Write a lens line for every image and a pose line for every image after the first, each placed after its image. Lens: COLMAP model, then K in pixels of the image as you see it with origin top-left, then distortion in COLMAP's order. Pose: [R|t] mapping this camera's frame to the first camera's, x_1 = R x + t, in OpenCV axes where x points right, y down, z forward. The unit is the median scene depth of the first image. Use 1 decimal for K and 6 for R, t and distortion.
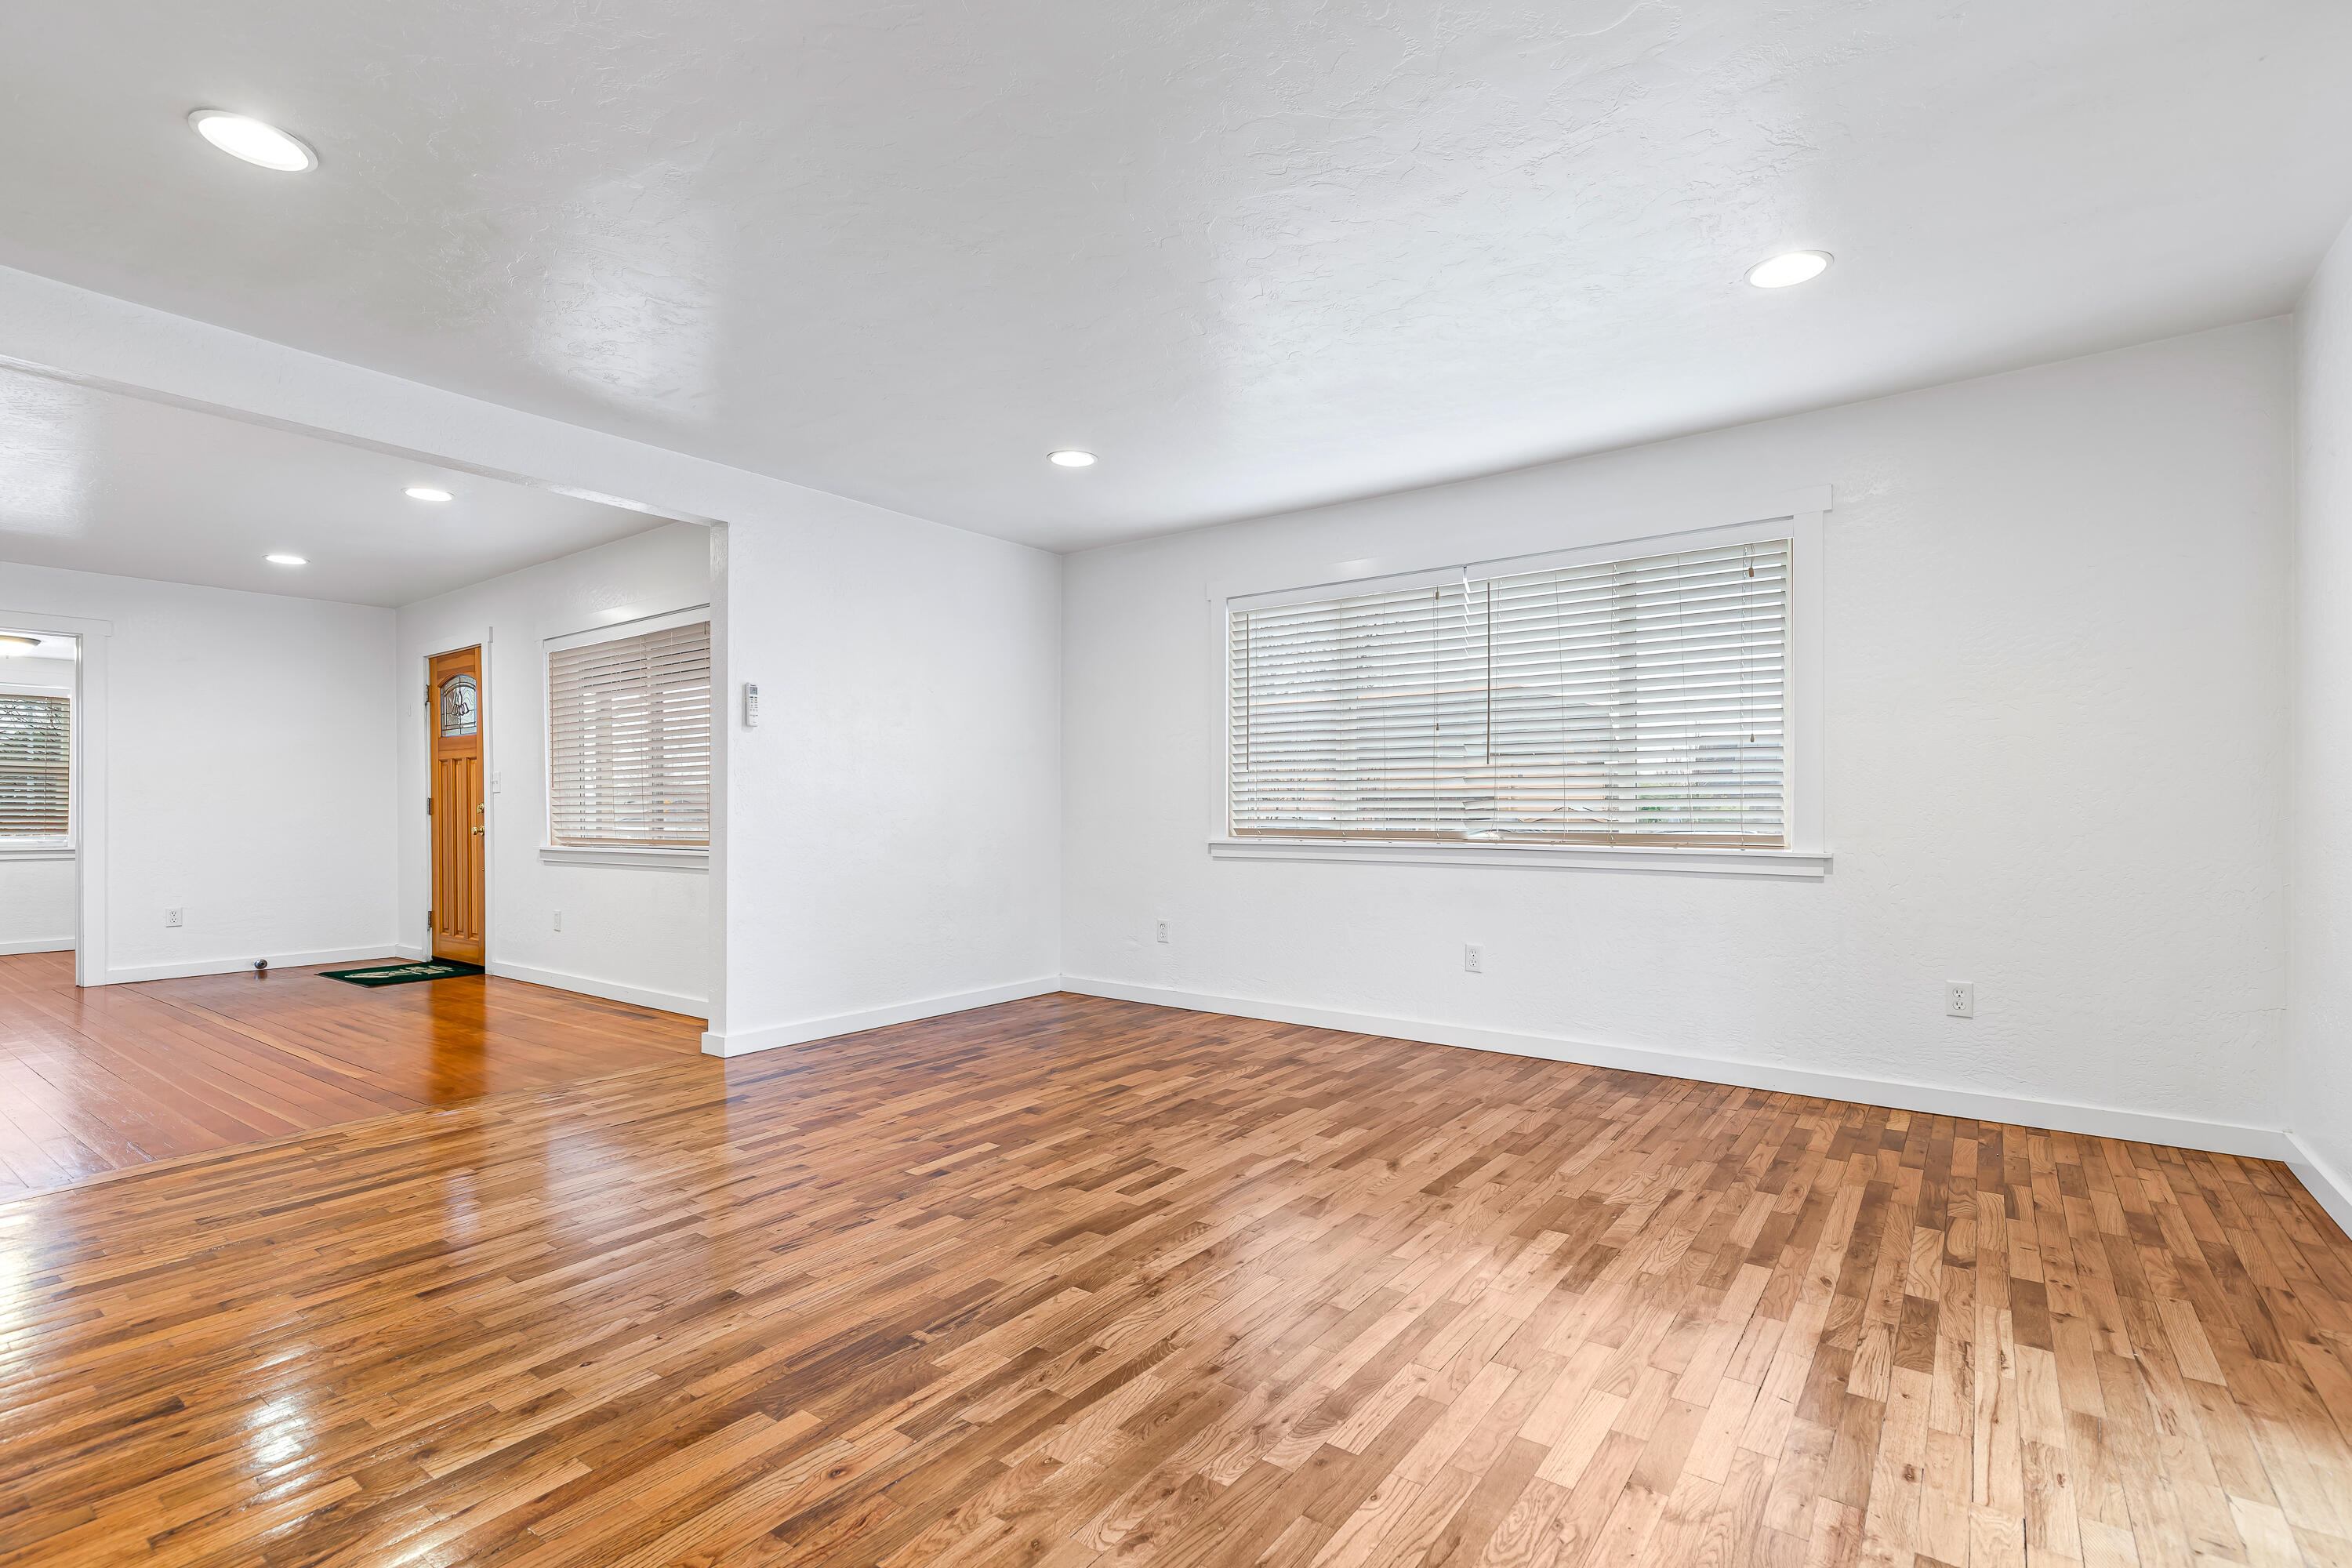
lens RADIAL K [[1088.5, 0, 1177.2], [0, 1088.5, 804.1], [0, 0, 1]] dist [0.010318, -0.002560]
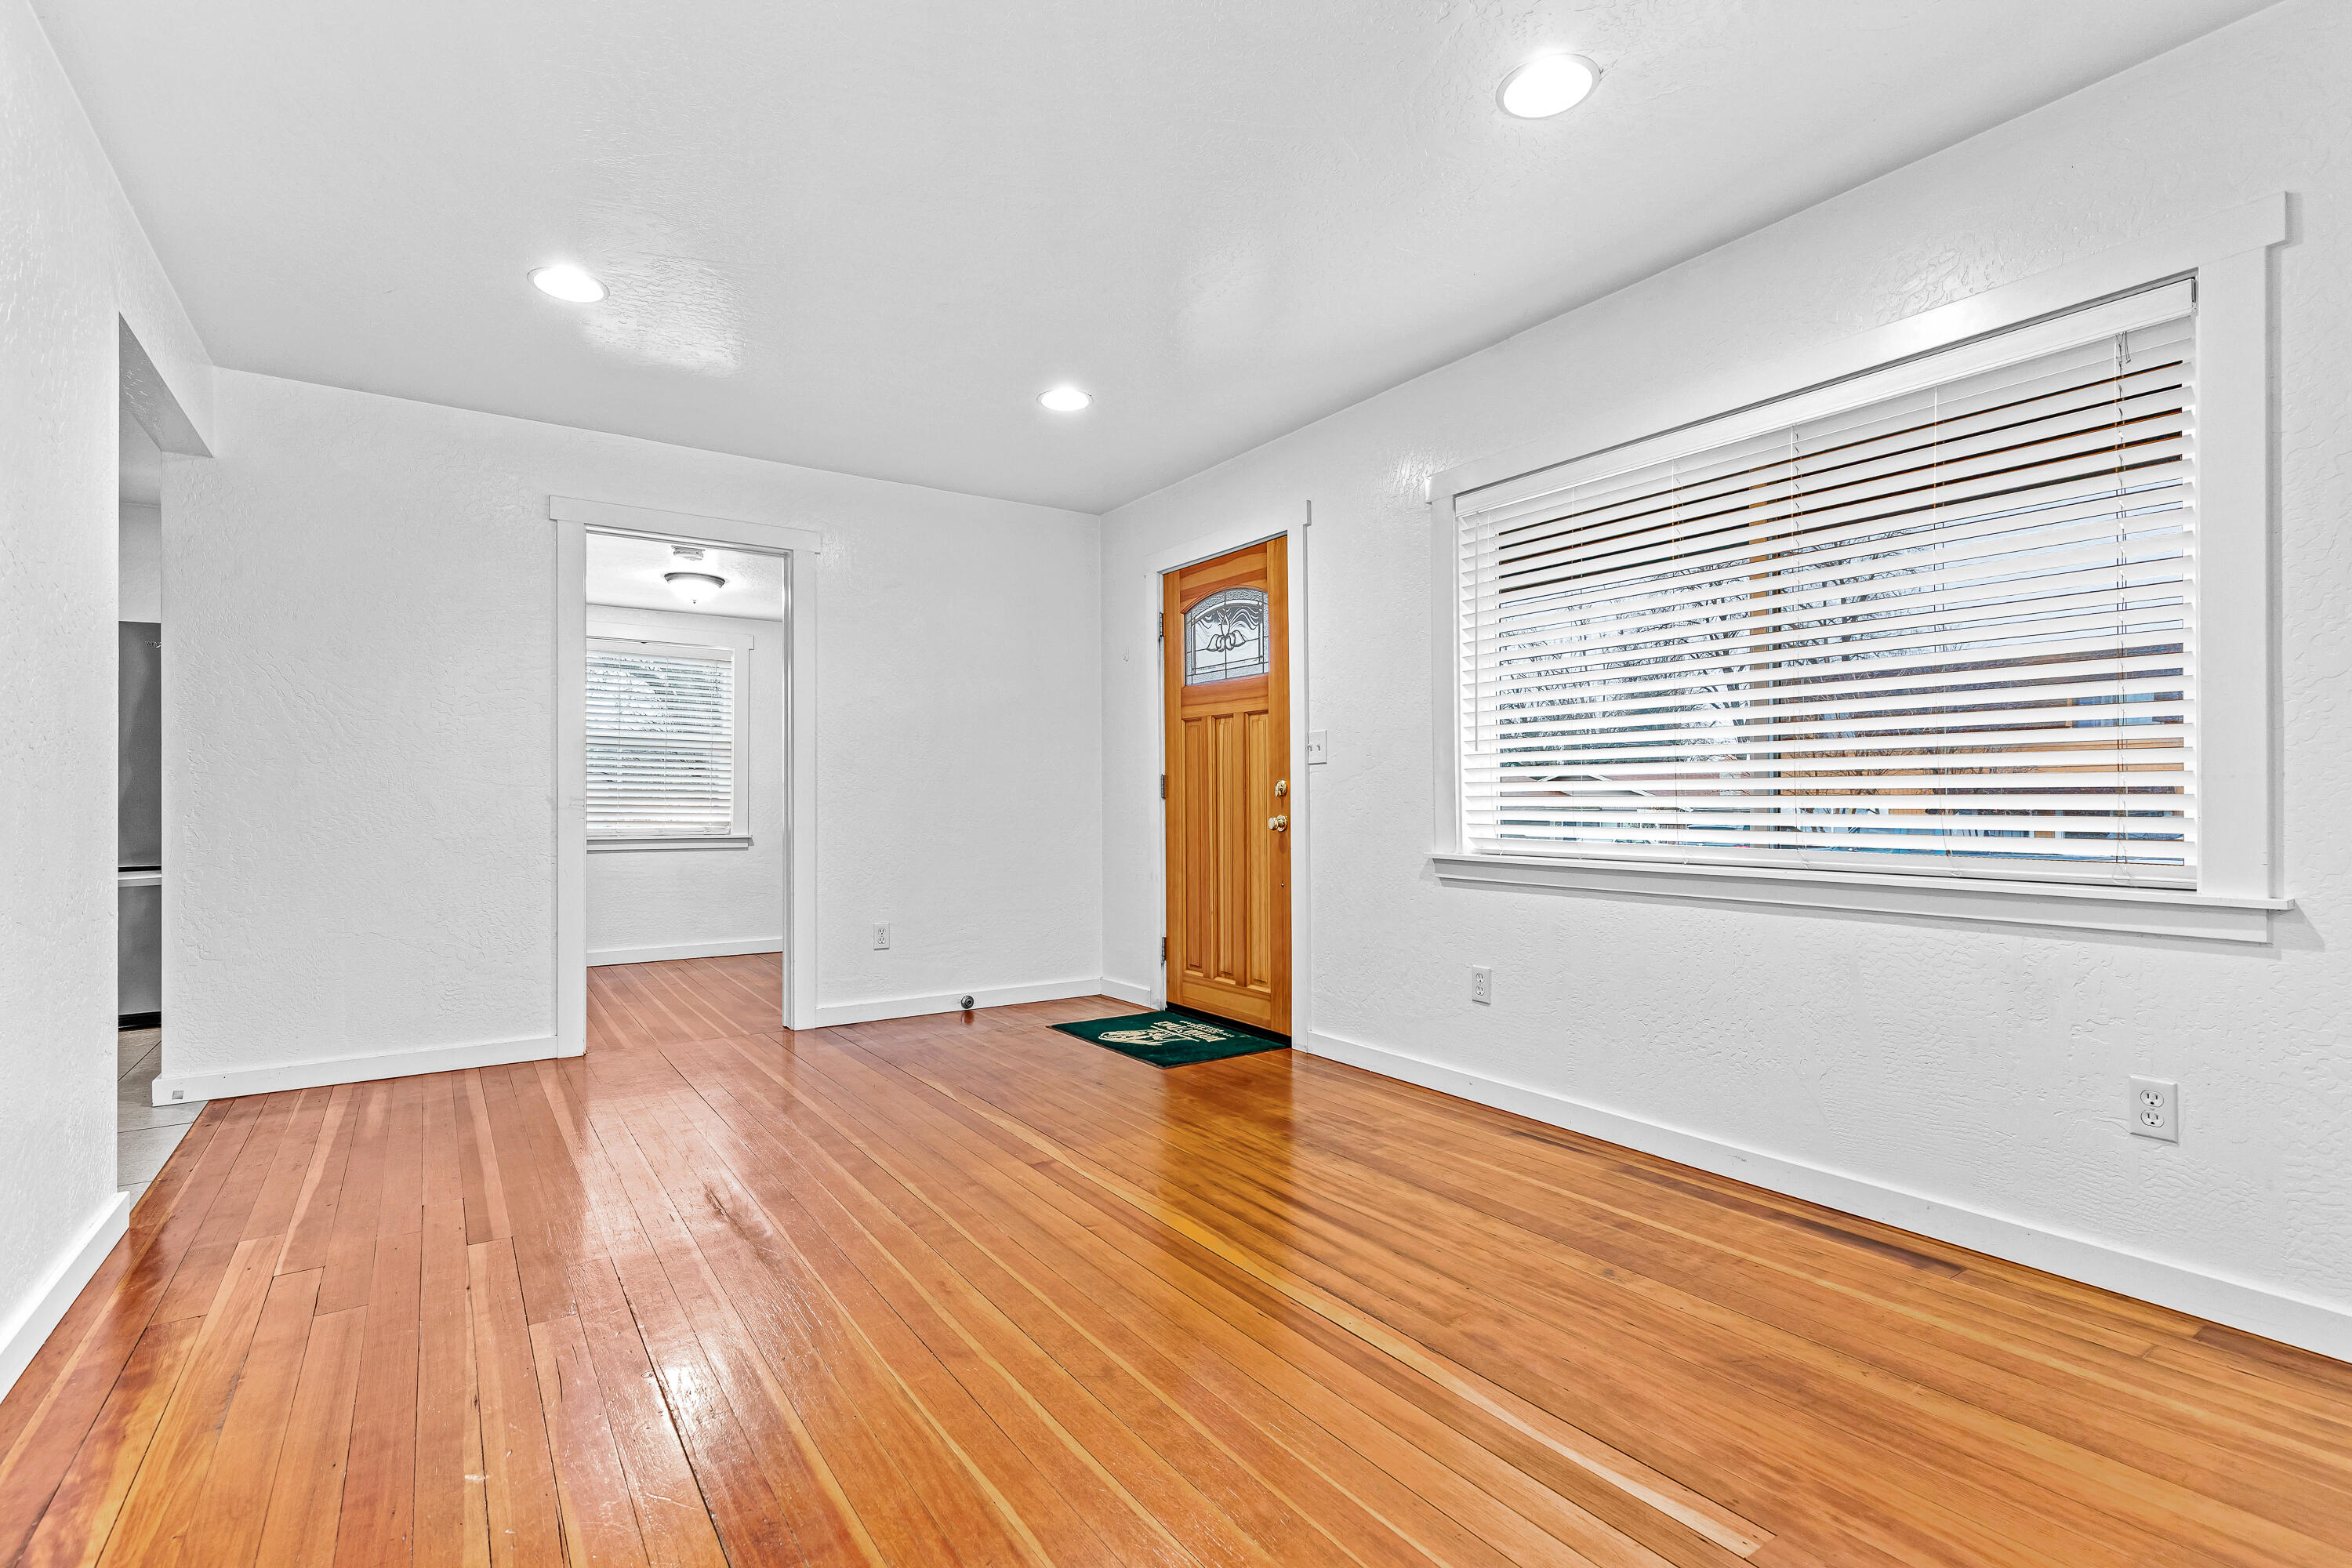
lens RADIAL K [[1088.5, 0, 1151.4], [0, 1088.5, 794.6], [0, 0, 1]] dist [0.010318, -0.002560]
pose [[0.943398, 0.007806, -0.331572, -0.481283], [-0.007334, 0.999970, 0.002675, 0.005566], [0.331583, -0.000092, 0.943426, 0.357668]]
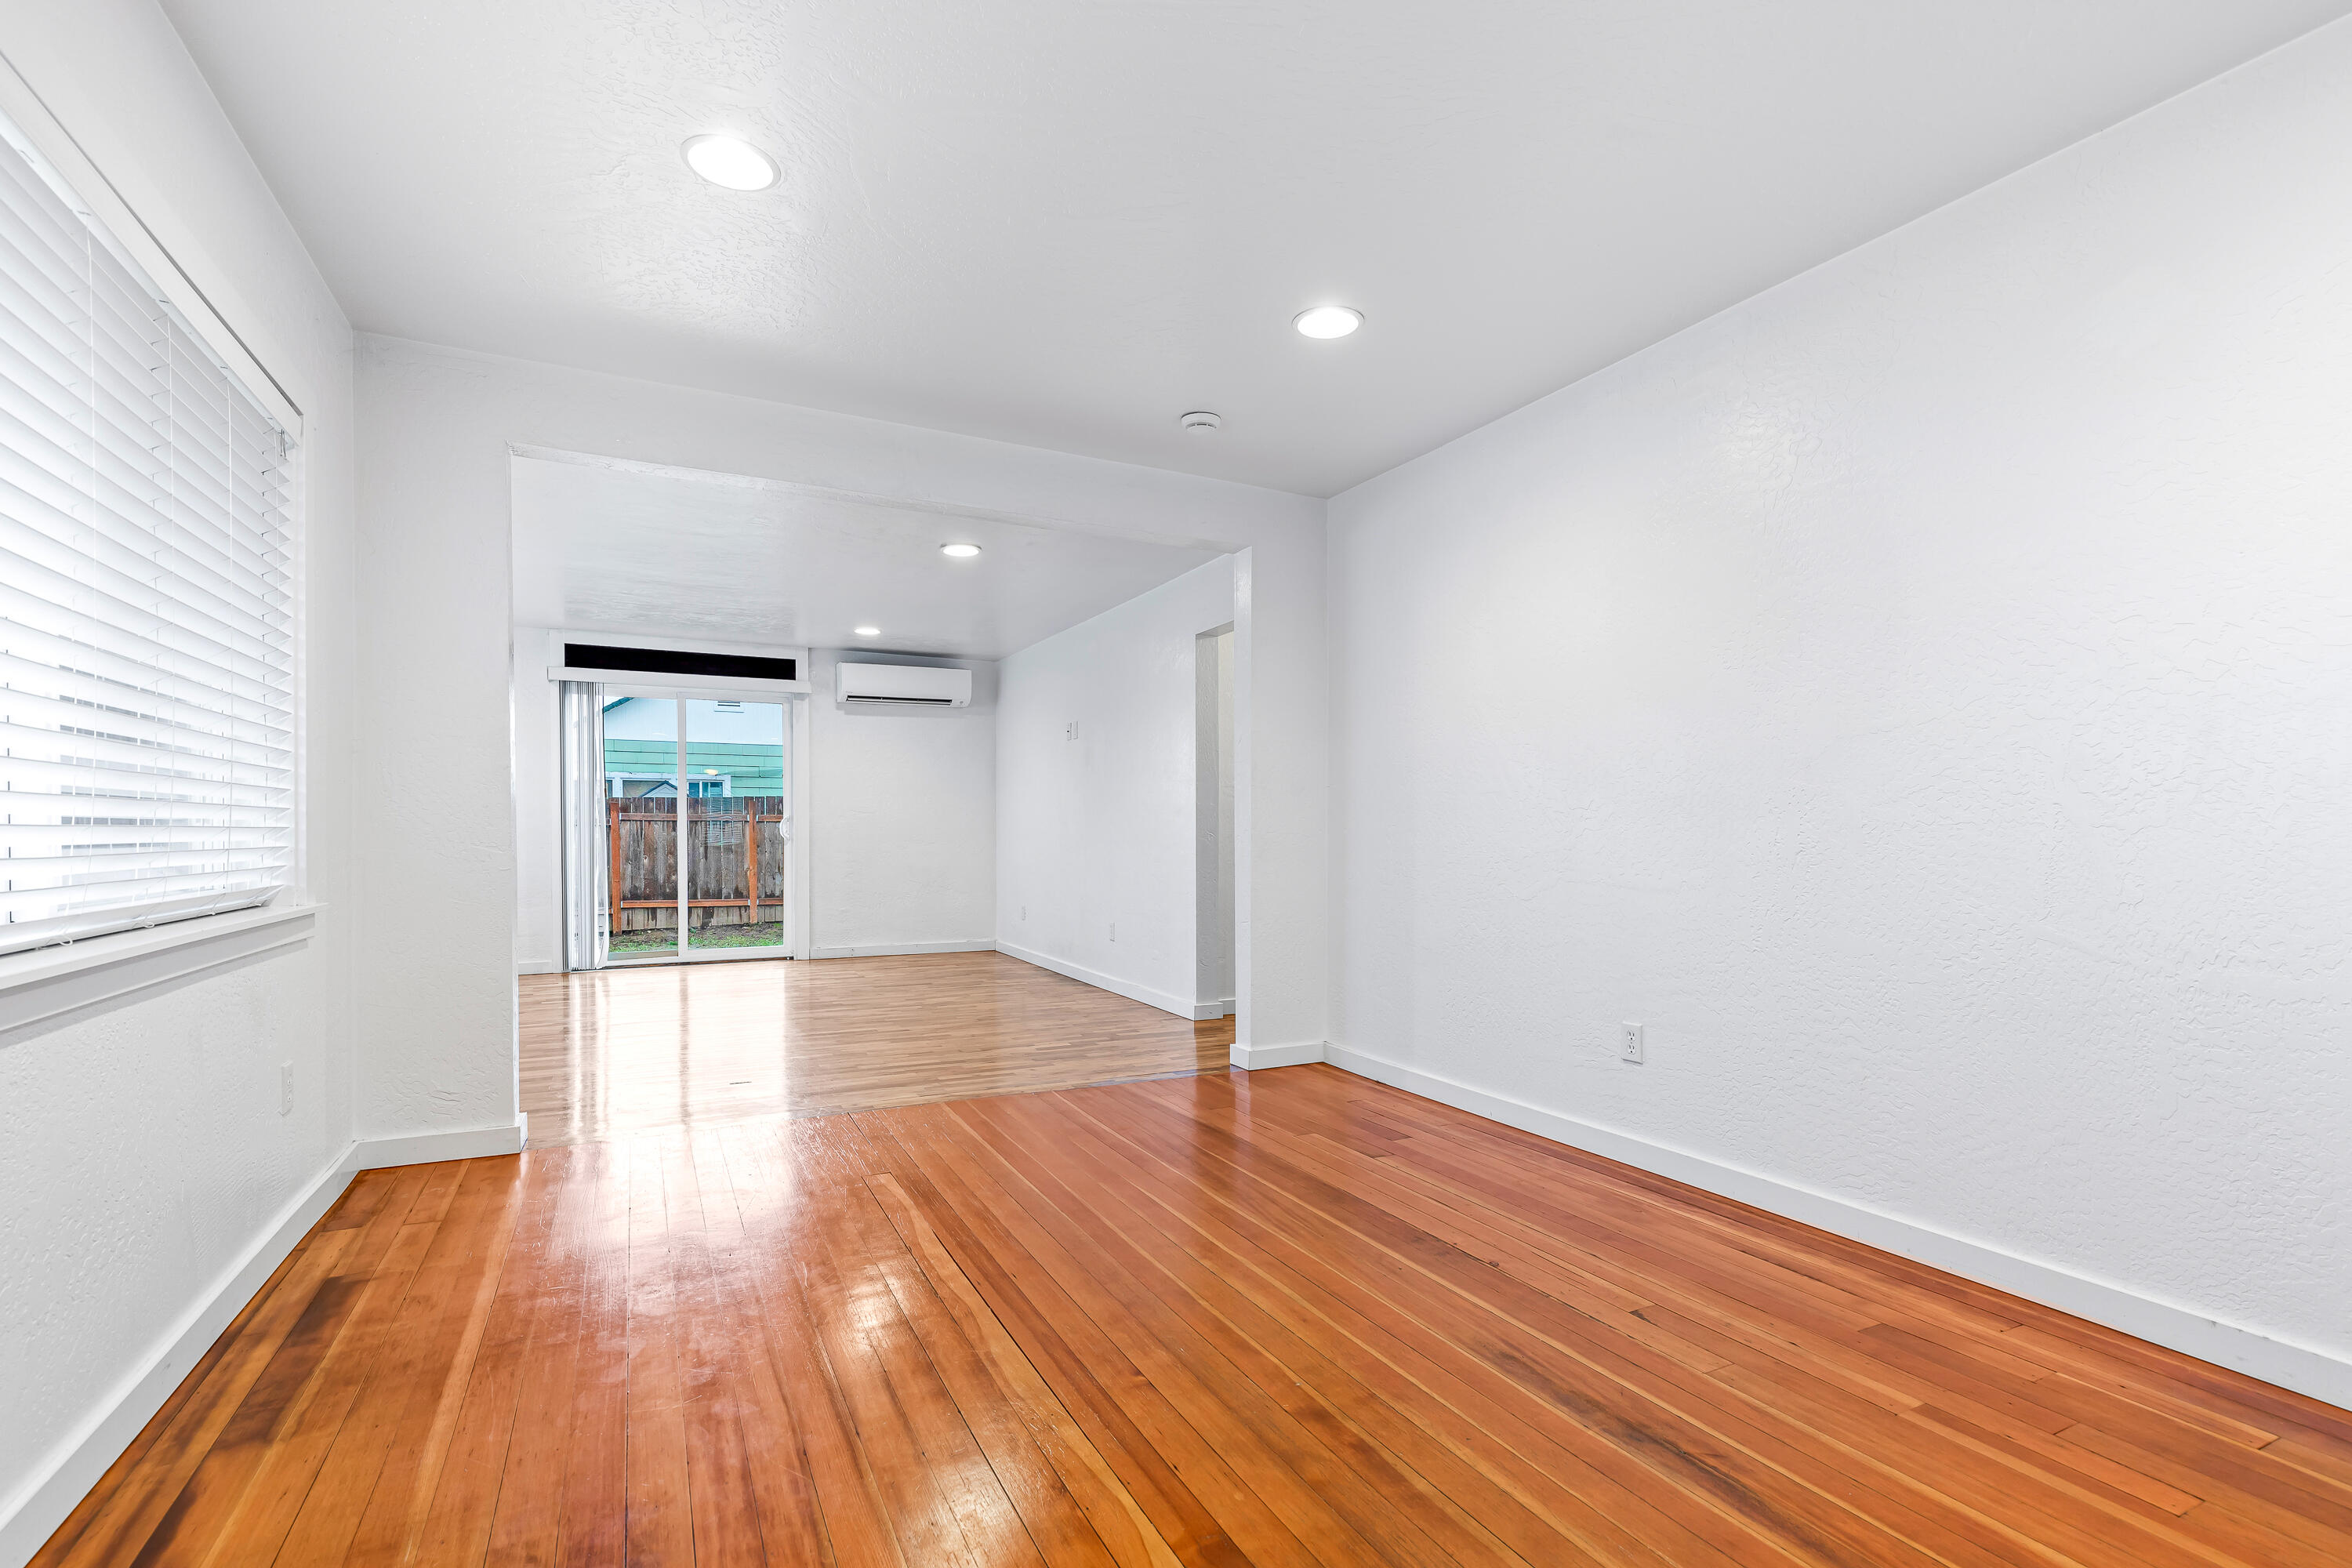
lens RADIAL K [[1088.5, 0, 1231.1], [0, 1088.5, 832.8], [0, 0, 1]] dist [0.010318, -0.002560]
pose [[-0.916184, 0.006050, 0.400713, -0.757316], [0.003840, 0.999973, -0.006316, 0.009776], [-0.400741, -0.004248, -0.916182, 0.947841]]
